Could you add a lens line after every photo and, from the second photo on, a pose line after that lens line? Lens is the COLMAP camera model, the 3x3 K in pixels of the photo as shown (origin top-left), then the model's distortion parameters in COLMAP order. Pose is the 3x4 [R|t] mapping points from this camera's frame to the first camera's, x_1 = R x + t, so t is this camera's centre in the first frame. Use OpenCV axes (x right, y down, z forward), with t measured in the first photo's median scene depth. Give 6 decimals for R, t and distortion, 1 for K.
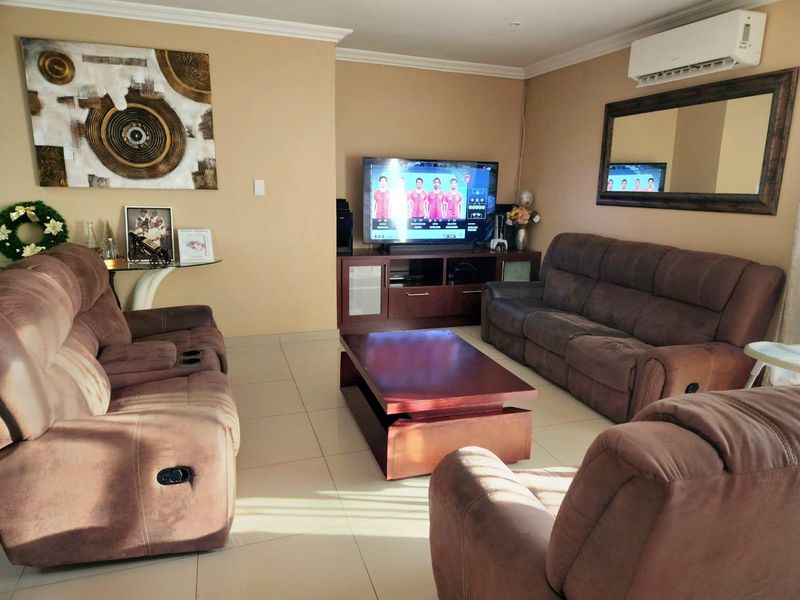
lens RADIAL K [[554.7, 0, 399.2], [0, 554.7, 303.3], [0, 0, 1]] dist [0.012118, -0.001335]
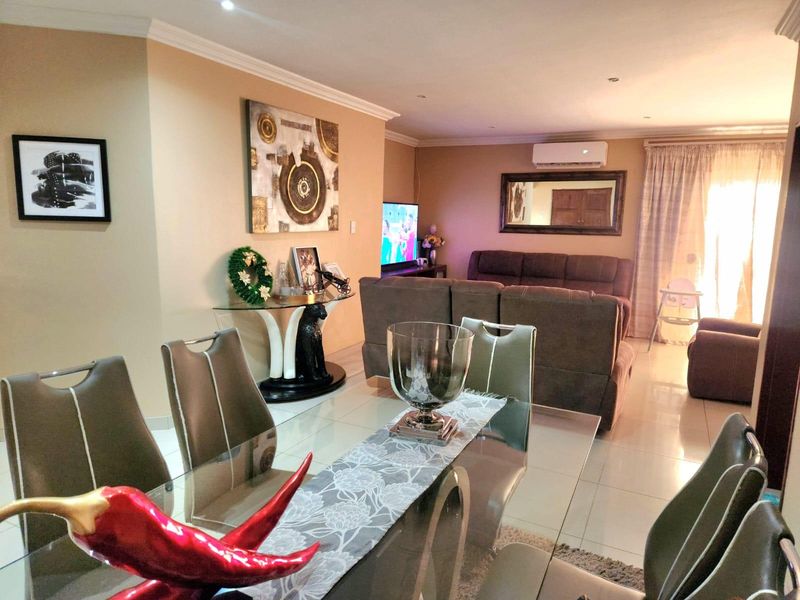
lens RADIAL K [[554.7, 0, 399.1], [0, 554.7, 298.5], [0, 0, 1]] dist [0.012118, -0.001335]
pose [[0.714664, -0.114517, 0.690030, -1.165237], [0.146830, 0.989088, 0.012077, -0.053659], [-0.683883, 0.092686, 0.723680, 0.033229]]
